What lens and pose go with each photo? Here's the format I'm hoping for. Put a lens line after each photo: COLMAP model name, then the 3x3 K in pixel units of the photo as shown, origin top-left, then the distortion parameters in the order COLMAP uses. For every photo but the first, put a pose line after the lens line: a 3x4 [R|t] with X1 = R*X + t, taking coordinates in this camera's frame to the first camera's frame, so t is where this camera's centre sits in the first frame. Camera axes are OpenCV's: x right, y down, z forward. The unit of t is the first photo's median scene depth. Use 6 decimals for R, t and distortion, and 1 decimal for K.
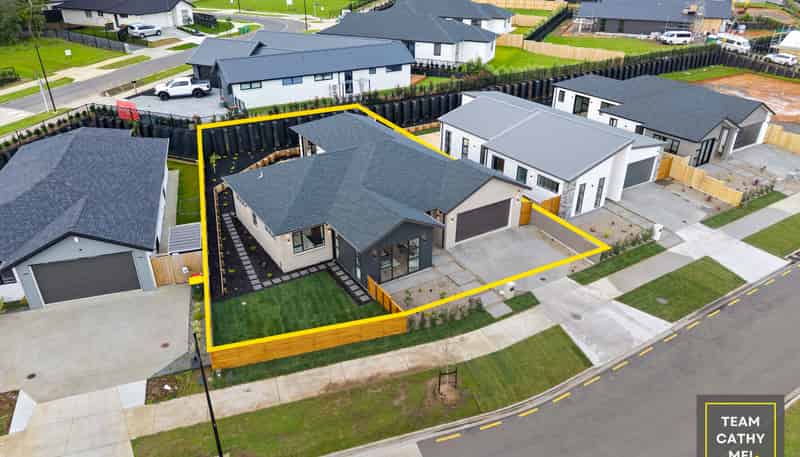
lens RADIAL K [[537.9, 0, 398.7], [0, 537.9, 240.9], [0, 0, 1]] dist [0.008612, 0.000674]
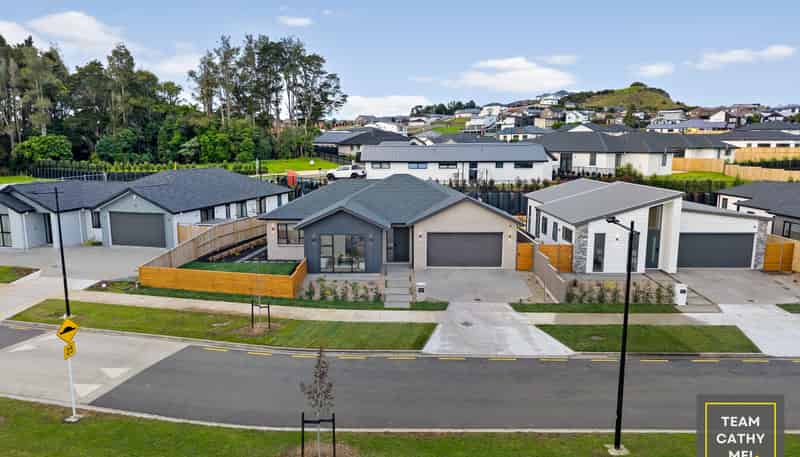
lens RADIAL K [[541.1, 0, 400.0], [0, 541.1, 228.5], [0, 0, 1]] dist [0.044717, -0.051078]
pose [[0.845848, 0.077918, -0.527703, 0.546400], [-0.255380, 0.927684, -0.272368, 0.209499], [0.468319, 0.365146, 0.804578, 0.160596]]
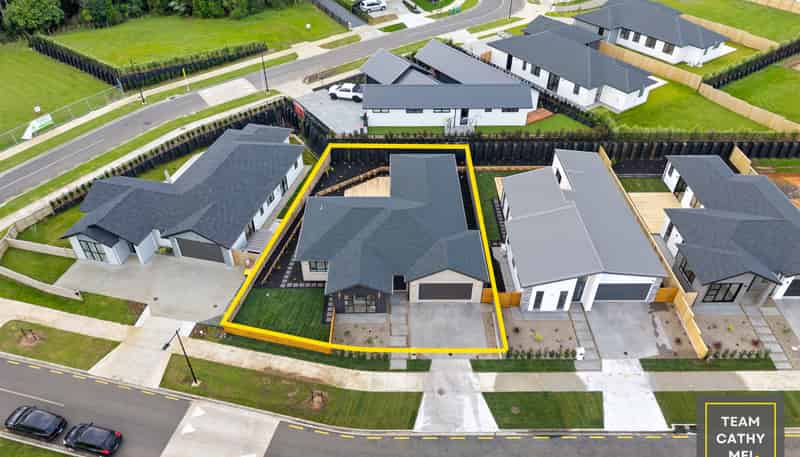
lens RADIAL K [[541.1, 0, 400.0], [0, 541.1, 228.5], [0, 0, 1]] dist [0.044717, -0.051078]
pose [[0.849598, 0.329338, -0.411971, 0.548198], [-0.255883, 0.940383, 0.224062, -0.446214], [0.461203, -0.084946, 0.883219, -0.221195]]
